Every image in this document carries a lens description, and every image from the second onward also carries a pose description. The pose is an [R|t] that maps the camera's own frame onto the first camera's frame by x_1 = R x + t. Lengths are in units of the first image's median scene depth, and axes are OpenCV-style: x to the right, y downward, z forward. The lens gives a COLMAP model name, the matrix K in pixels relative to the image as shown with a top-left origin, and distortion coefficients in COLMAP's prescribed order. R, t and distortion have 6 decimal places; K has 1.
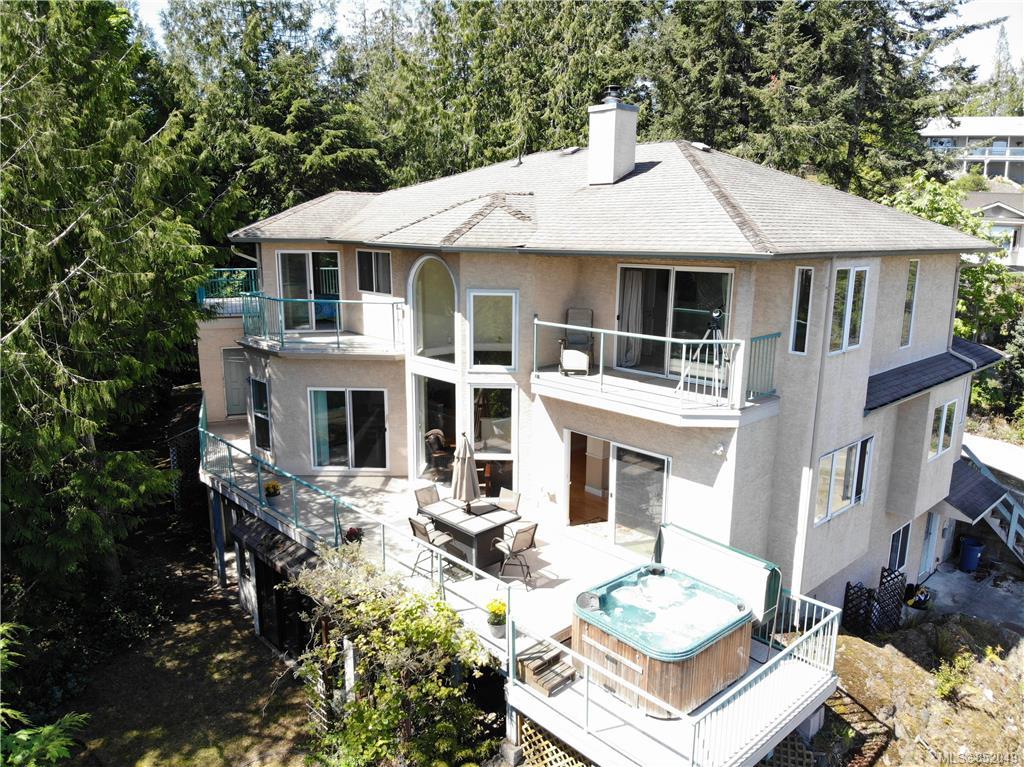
lens RADIAL K [[729.0, 0, 511.1], [0, 729.0, 387.8], [0, 0, 1]] dist [0.054520, -0.143139]
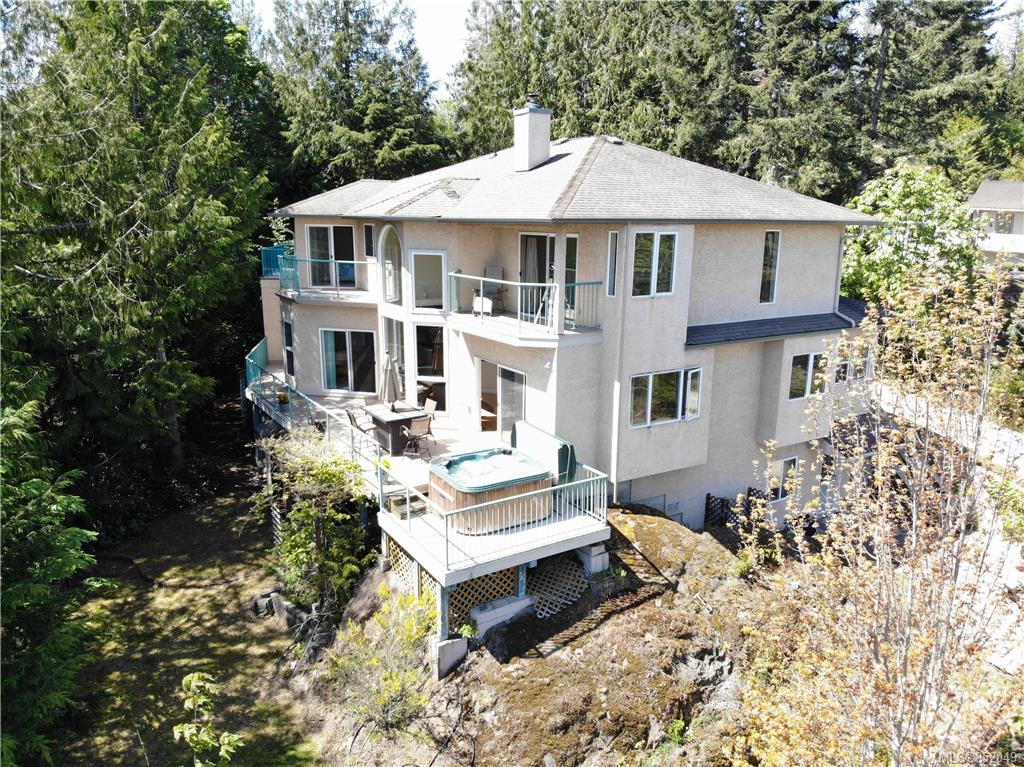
lens RADIAL K [[716.9, 0, 514.2], [0, 716.9, 383.9], [0, 0, 1]] dist [0.086959, -0.205100]
pose [[0.983868, 0.043840, -0.173441, 0.327387], [-0.042488, 0.999031, 0.011502, 0.077608], [0.173777, -0.003947, 0.984777, -0.243185]]
